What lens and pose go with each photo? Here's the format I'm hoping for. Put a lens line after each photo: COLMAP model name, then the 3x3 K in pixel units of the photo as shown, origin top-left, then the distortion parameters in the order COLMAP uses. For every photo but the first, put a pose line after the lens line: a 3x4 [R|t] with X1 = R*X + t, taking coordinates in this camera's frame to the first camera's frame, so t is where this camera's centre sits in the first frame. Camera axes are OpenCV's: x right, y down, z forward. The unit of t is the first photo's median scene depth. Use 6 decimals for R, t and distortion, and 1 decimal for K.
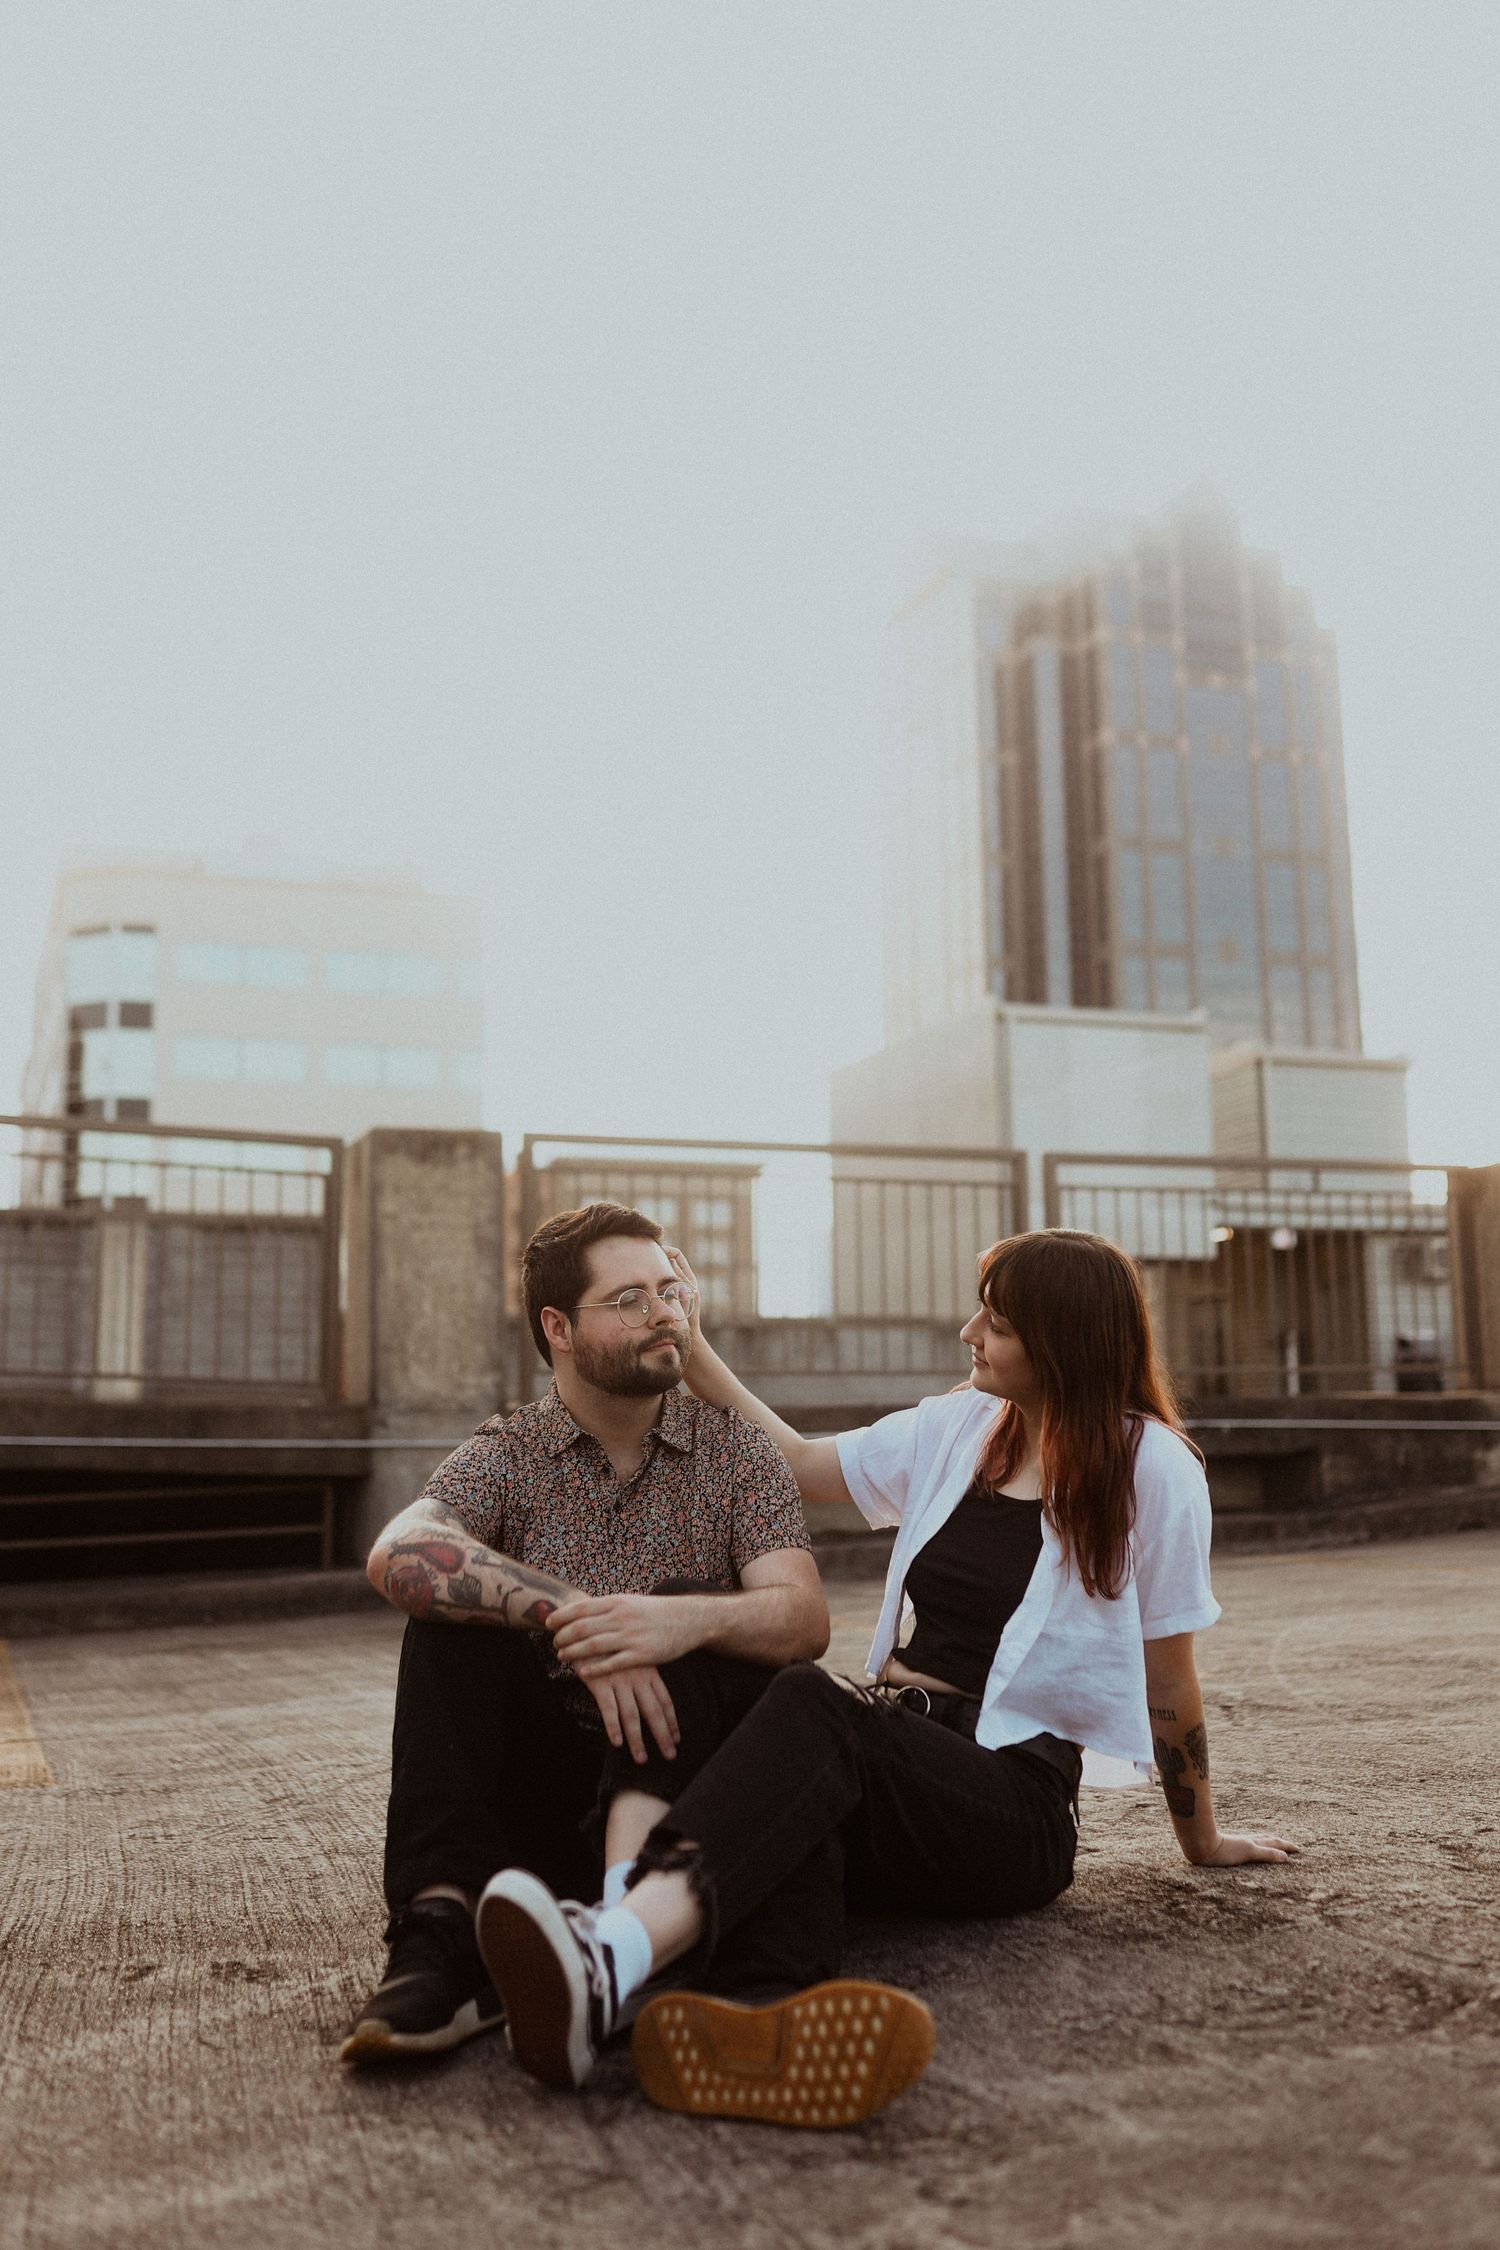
lens RADIAL K [[2175.7, 0, 750.0], [0, 2175.7, 1125.0], [0, 0, 1]] dist [-0.045968, 0.039225]
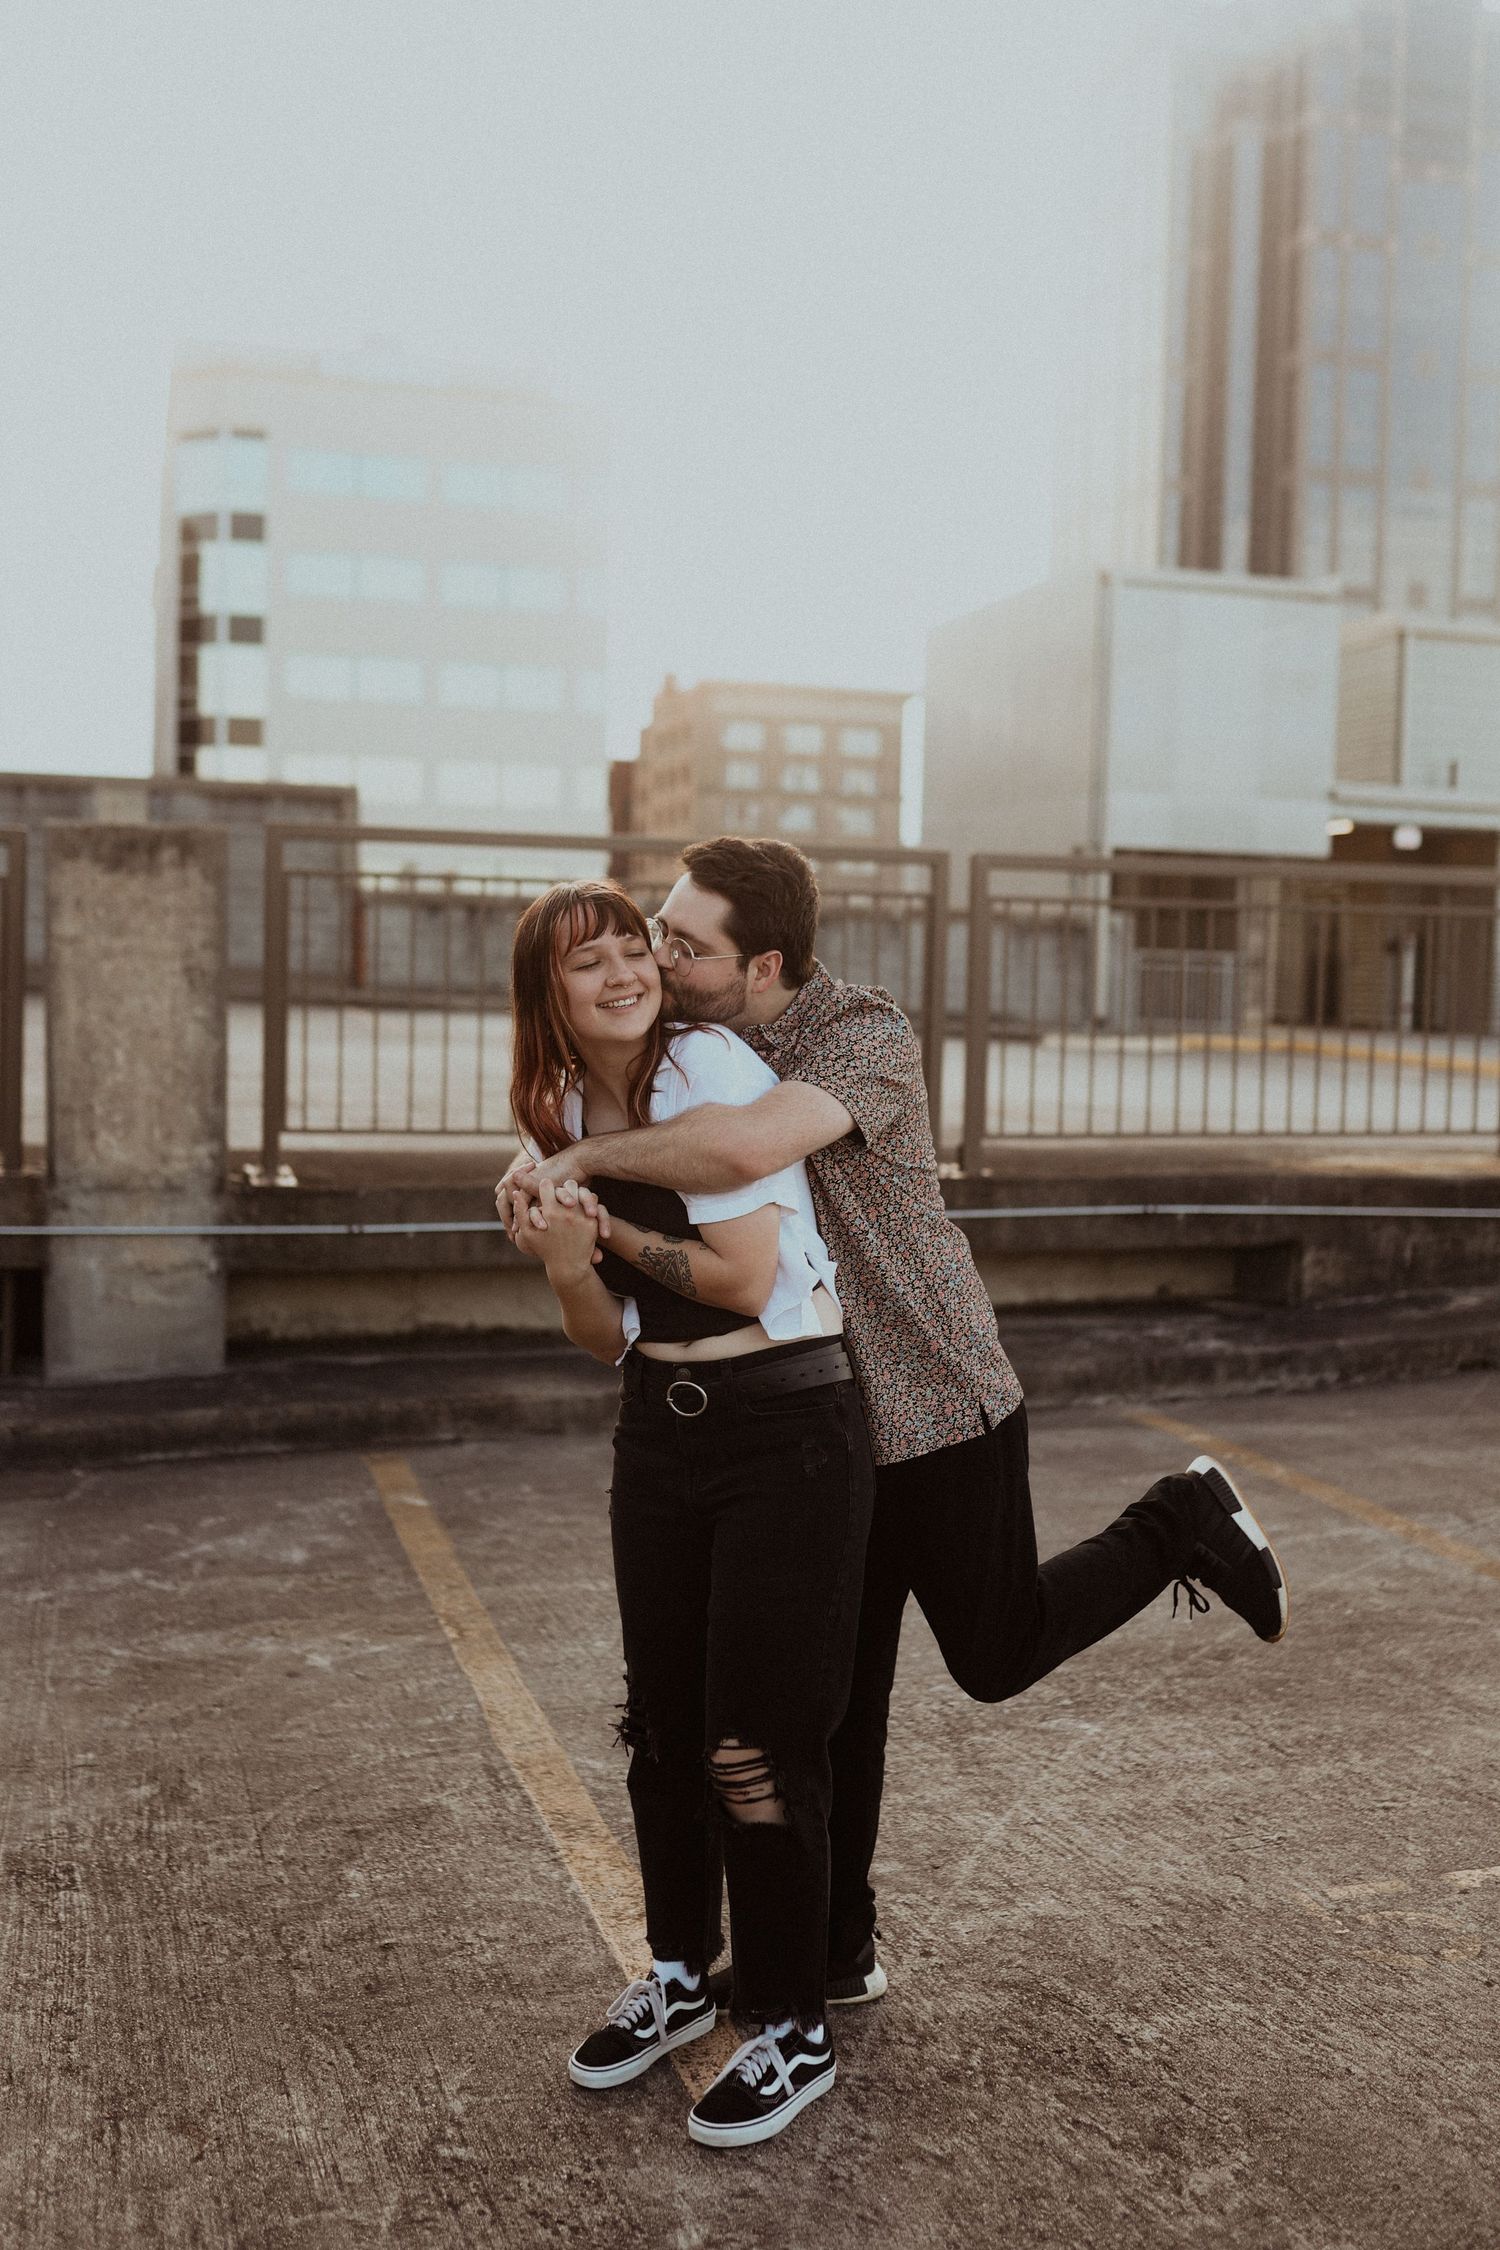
lens RADIAL K [[2175.7, 0, 750.0], [0, 2175.7, 1125.0], [0, 0, 1]] dist [-0.045968, 0.039225]
pose [[0.996897, 0.044035, -0.065247, 0.109999], [-0.028889, 0.975717, 0.217123, -0.058355], [0.073224, -0.214564, 0.973961, 0.217672]]
